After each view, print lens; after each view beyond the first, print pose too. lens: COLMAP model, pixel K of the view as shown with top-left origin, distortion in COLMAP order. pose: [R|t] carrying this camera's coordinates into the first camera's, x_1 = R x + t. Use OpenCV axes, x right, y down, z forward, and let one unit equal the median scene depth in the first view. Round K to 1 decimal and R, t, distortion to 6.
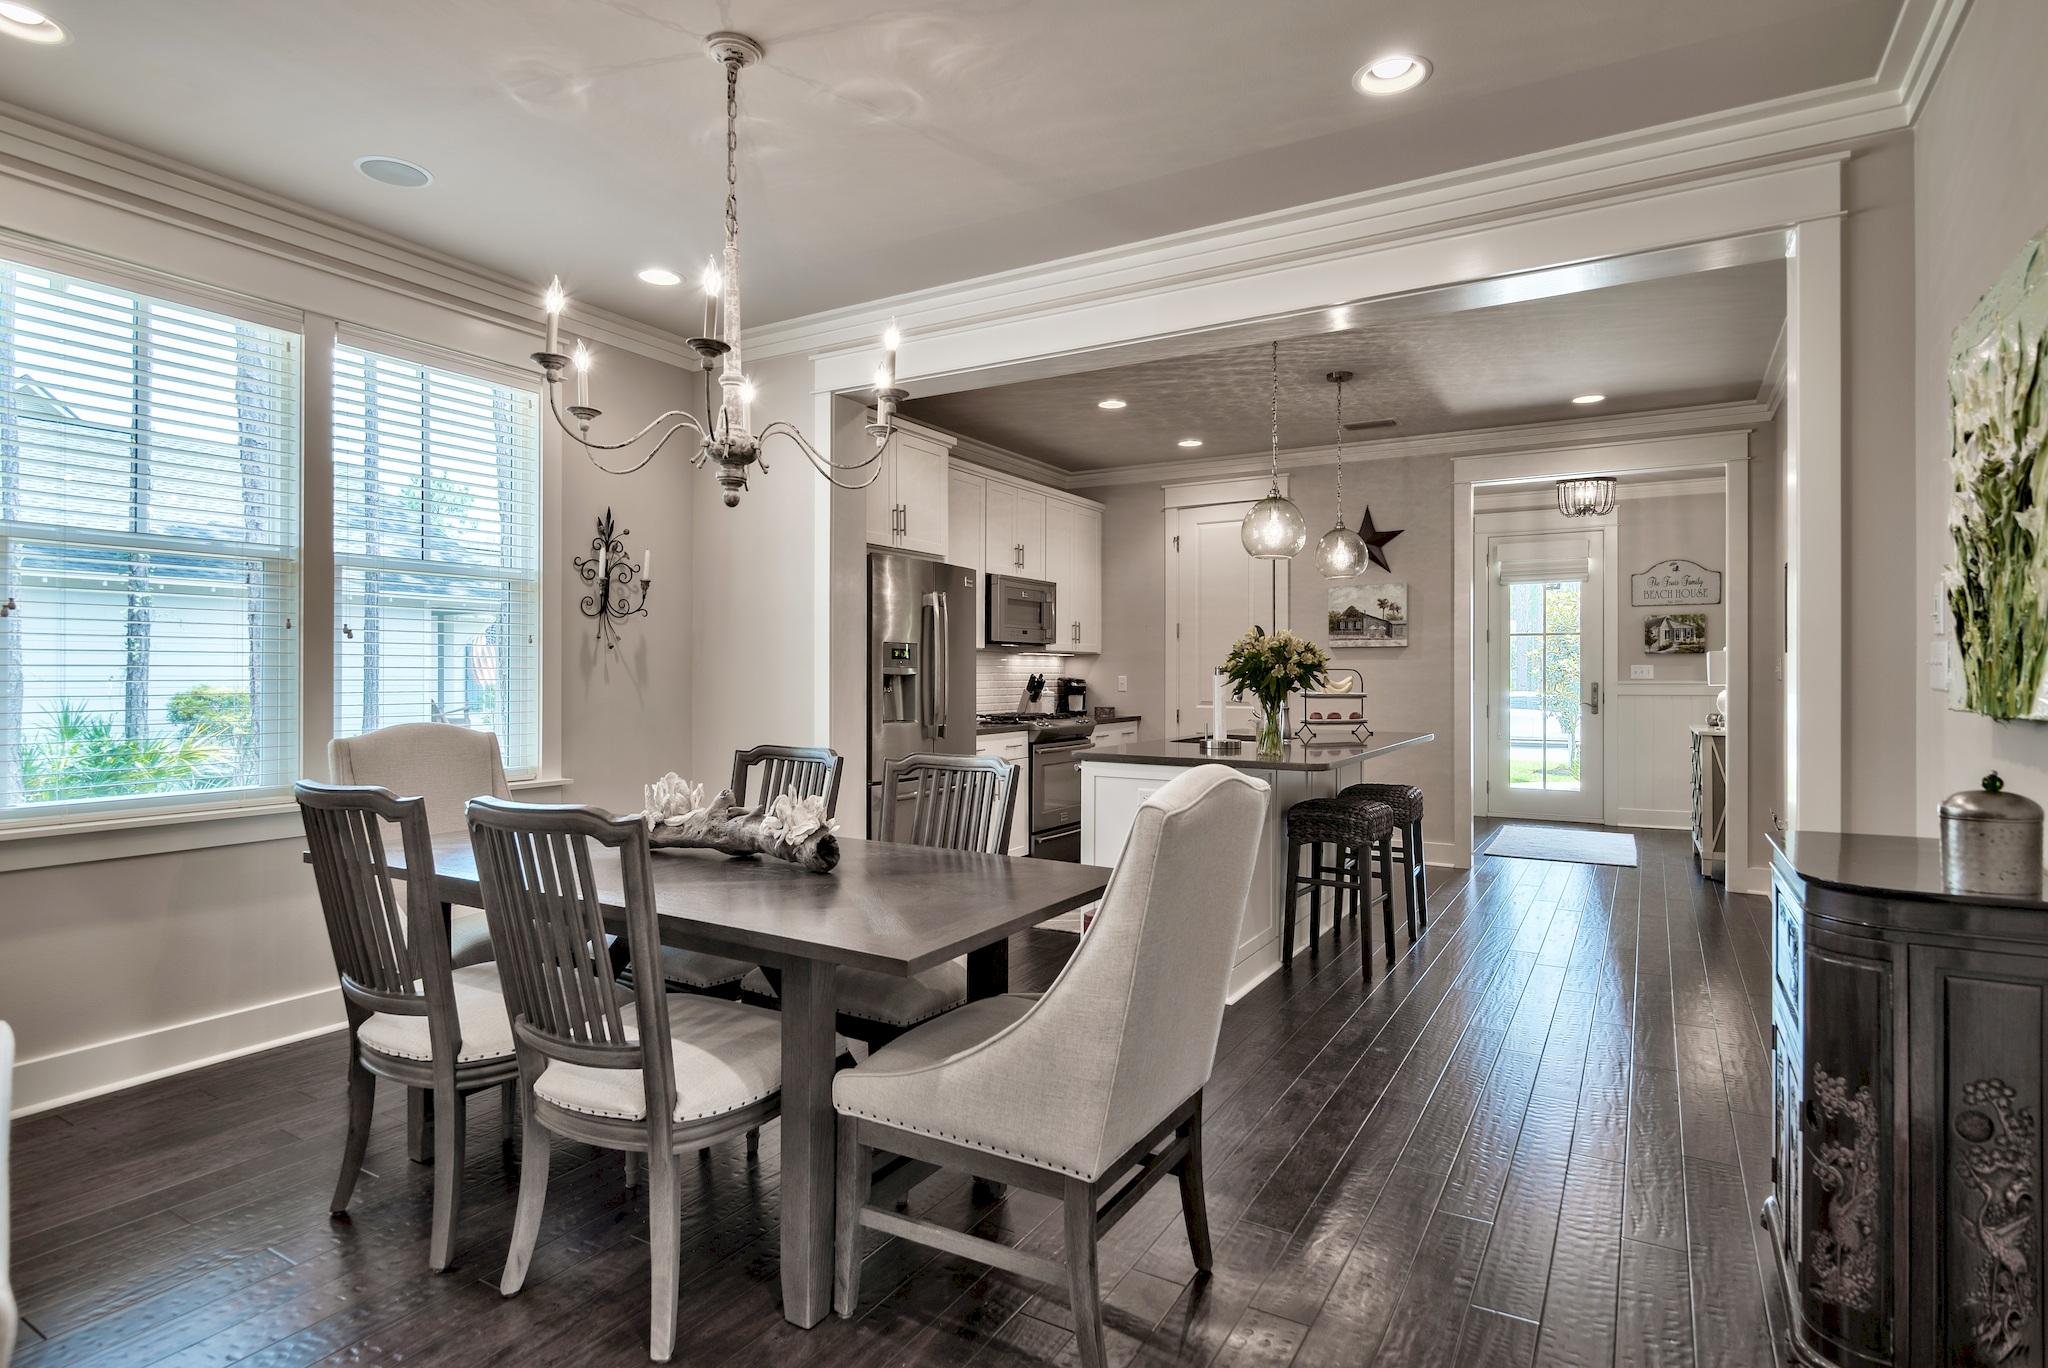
lens RADIAL K [[1034.4, 0, 1043.9], [0, 1034.4, 662.5], [0, 0, 1]] dist [0.000328, -0.001999]
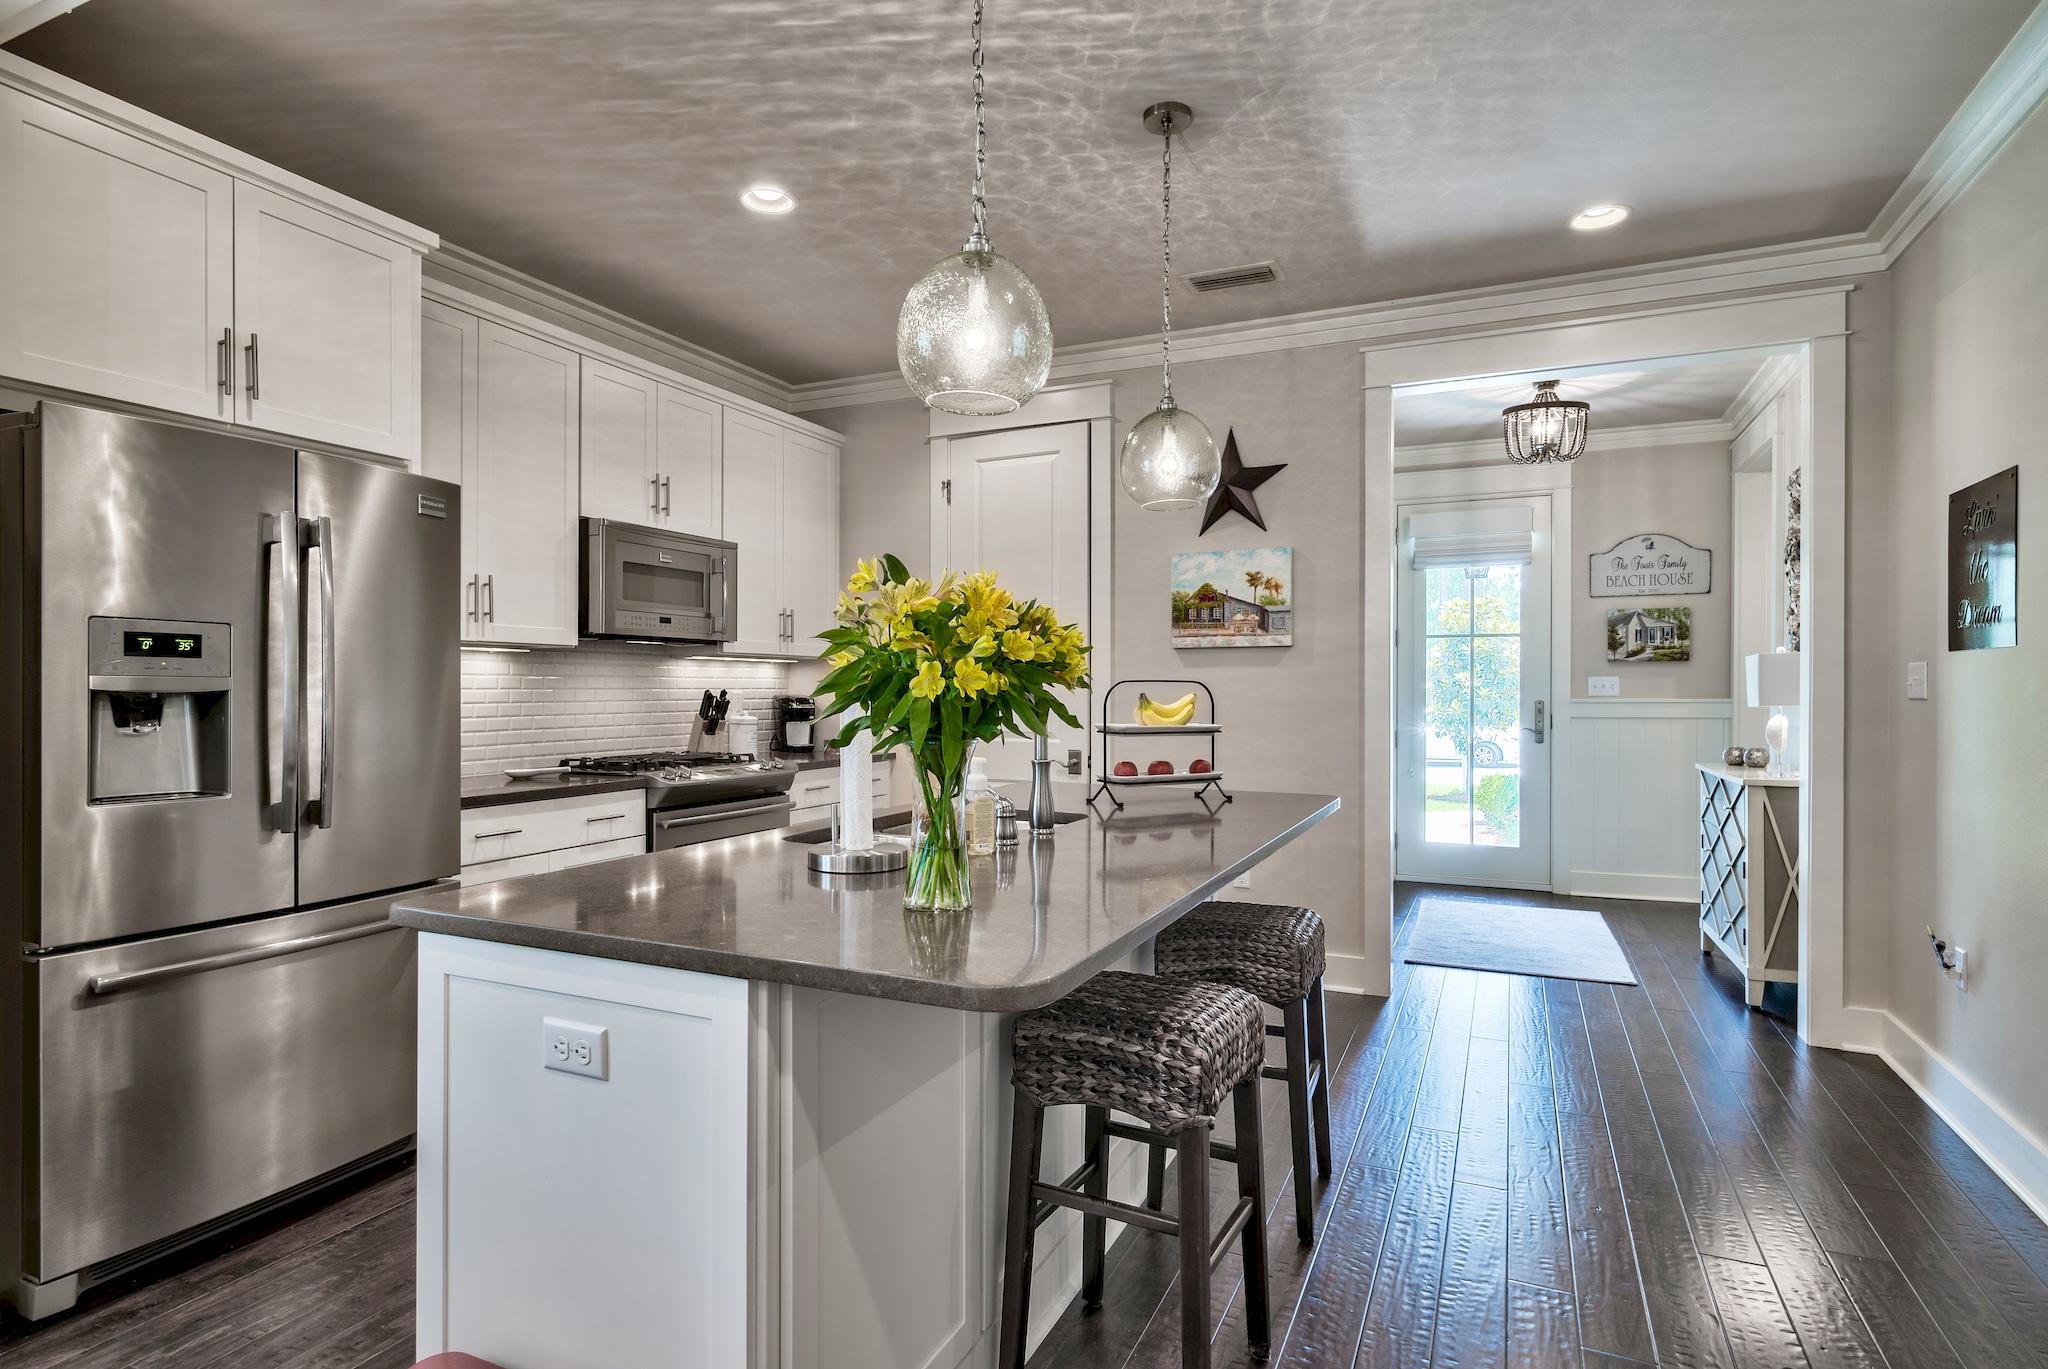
lens RADIAL K [[1065.4, 0, 981.0], [0, 1065.4, 682.3], [0, 0, 1]] dist [0.003167, -0.000771]
pose [[0.998347, -0.000485, 0.057470, 0.125478], [0.000244, 0.999991, 0.004204, 0.003877], [-0.057472, -0.004183, 0.998338, 0.364579]]
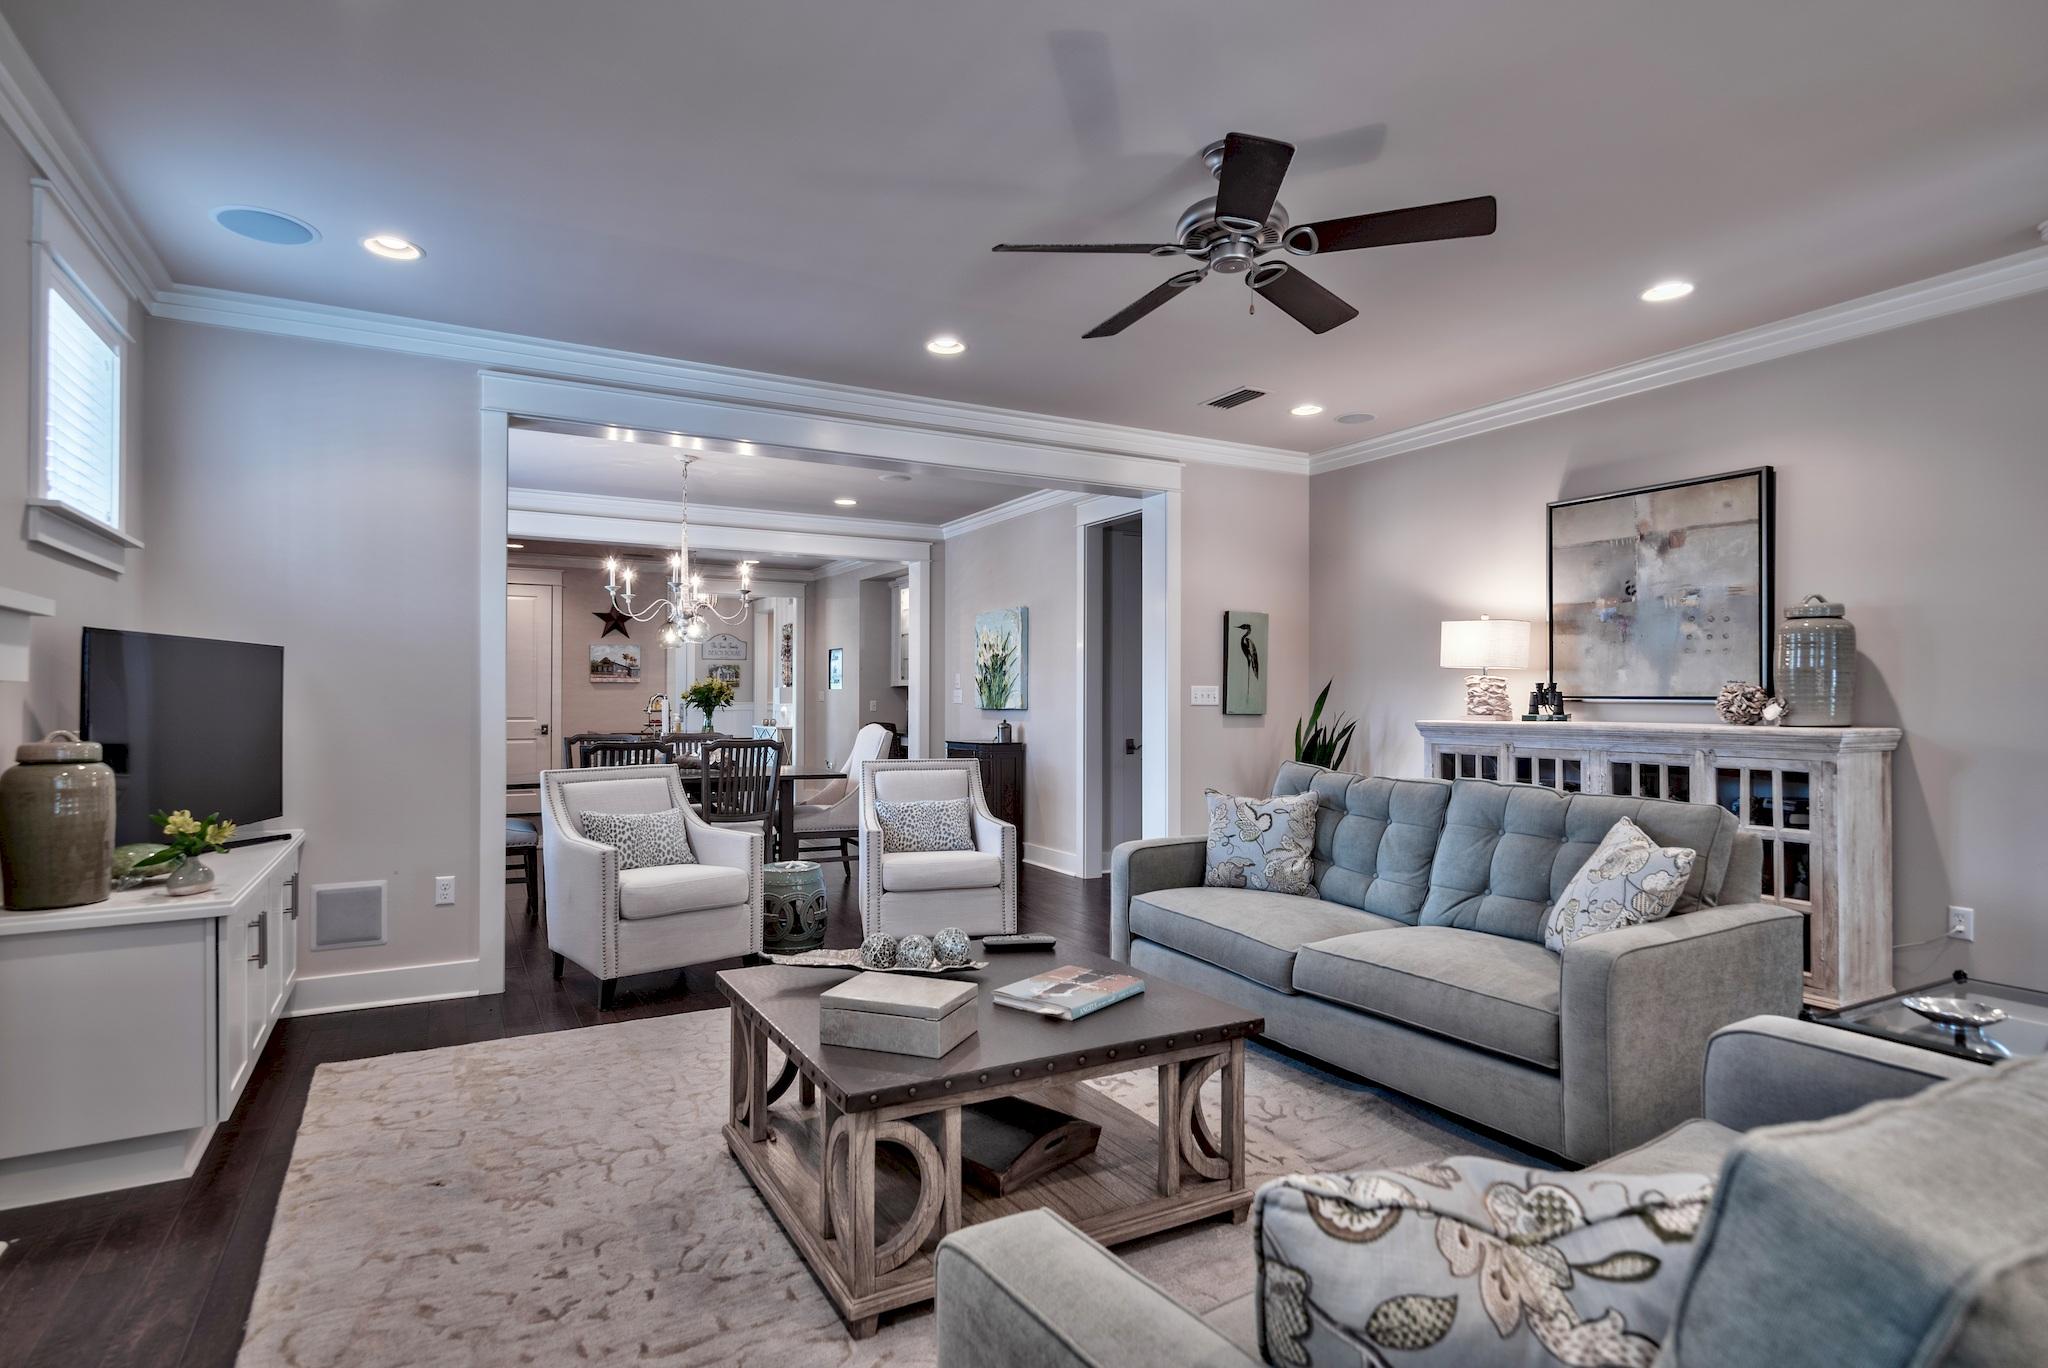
lens RADIAL K [[1065.4, 0, 1046.0], [0, 1065.4, 693.0], [0, 0, 1]] dist [0.003167, -0.000771]
pose [[0.511559, 0.002285, 0.859245, -0.786011], [-0.006077, 0.999981, 0.000959, -0.004775], [-0.859227, -0.005712, 0.511563, -0.432635]]
